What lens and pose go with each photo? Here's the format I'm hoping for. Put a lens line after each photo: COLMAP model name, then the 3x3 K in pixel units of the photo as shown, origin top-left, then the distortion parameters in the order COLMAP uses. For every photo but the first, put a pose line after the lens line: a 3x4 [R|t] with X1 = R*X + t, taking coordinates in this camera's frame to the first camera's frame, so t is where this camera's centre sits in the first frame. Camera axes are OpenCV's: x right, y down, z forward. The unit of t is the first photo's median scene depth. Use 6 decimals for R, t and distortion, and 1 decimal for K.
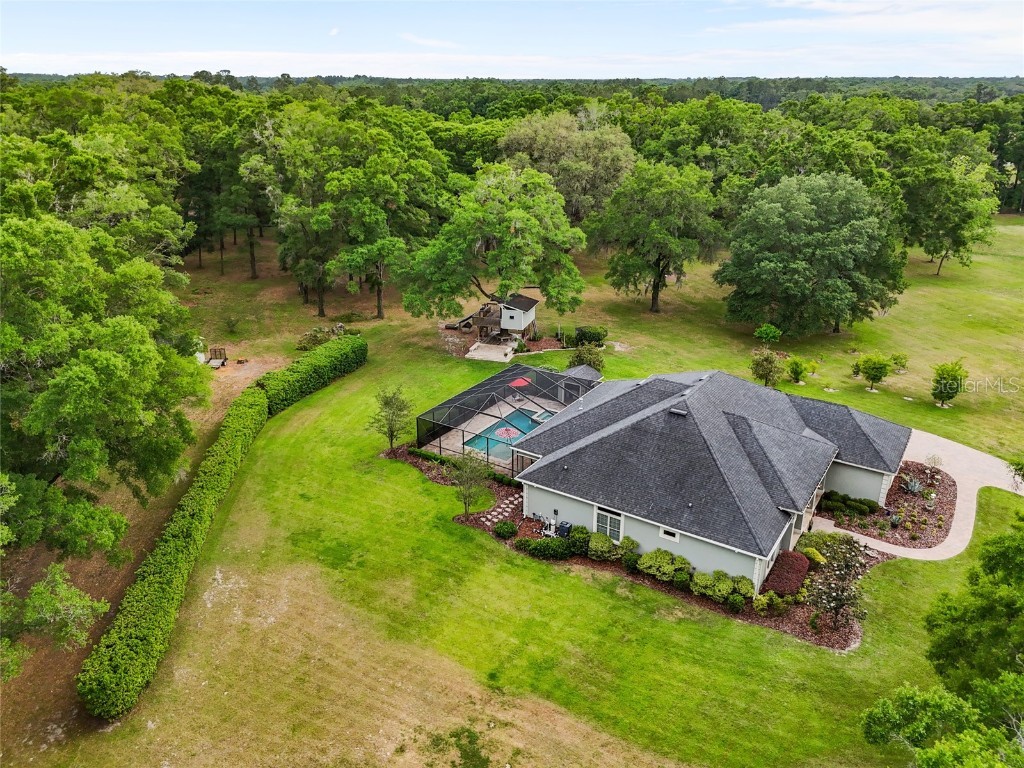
lens RADIAL K [[757.4, 0, 512.0], [0, 757.4, 384.0], [0, 0, 1]] dist [0.060005, -0.053552]
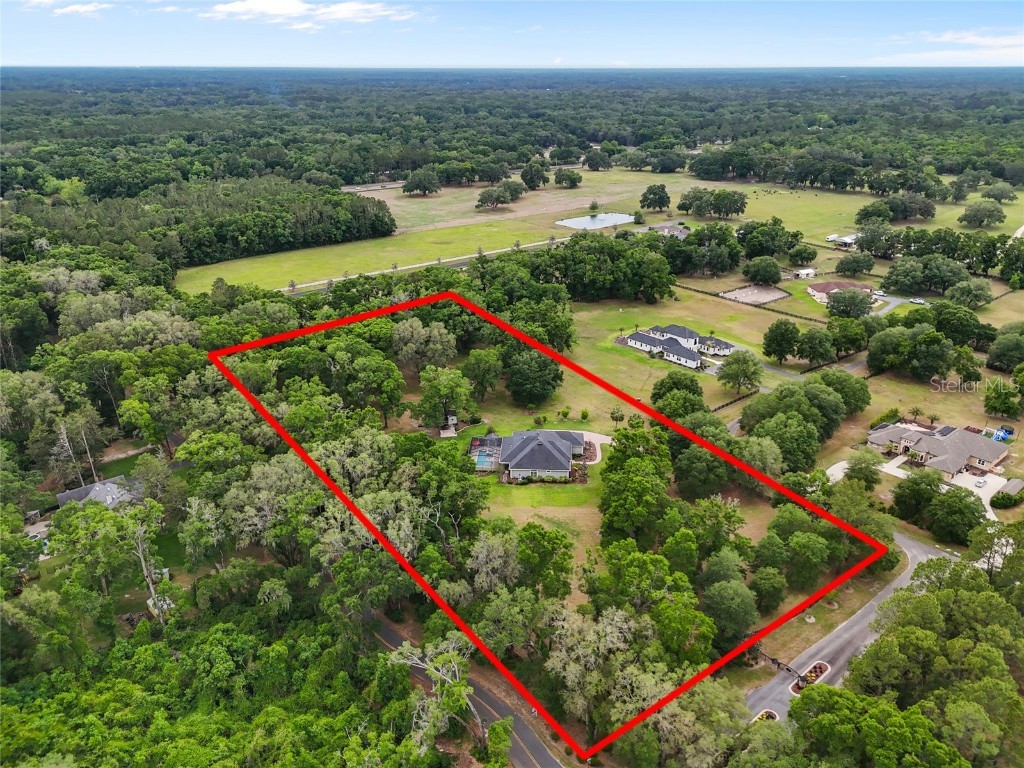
lens RADIAL K [[757.4, 0, 512.0], [0, 757.4, 384.0], [0, 0, 1]] dist [0.060005, -0.053552]
pose [[0.864758, -0.193278, 0.463505, -1.767871], [0.184809, 0.980679, 0.064138, -0.577114], [-0.466947, 0.030196, 0.883770, -2.597024]]
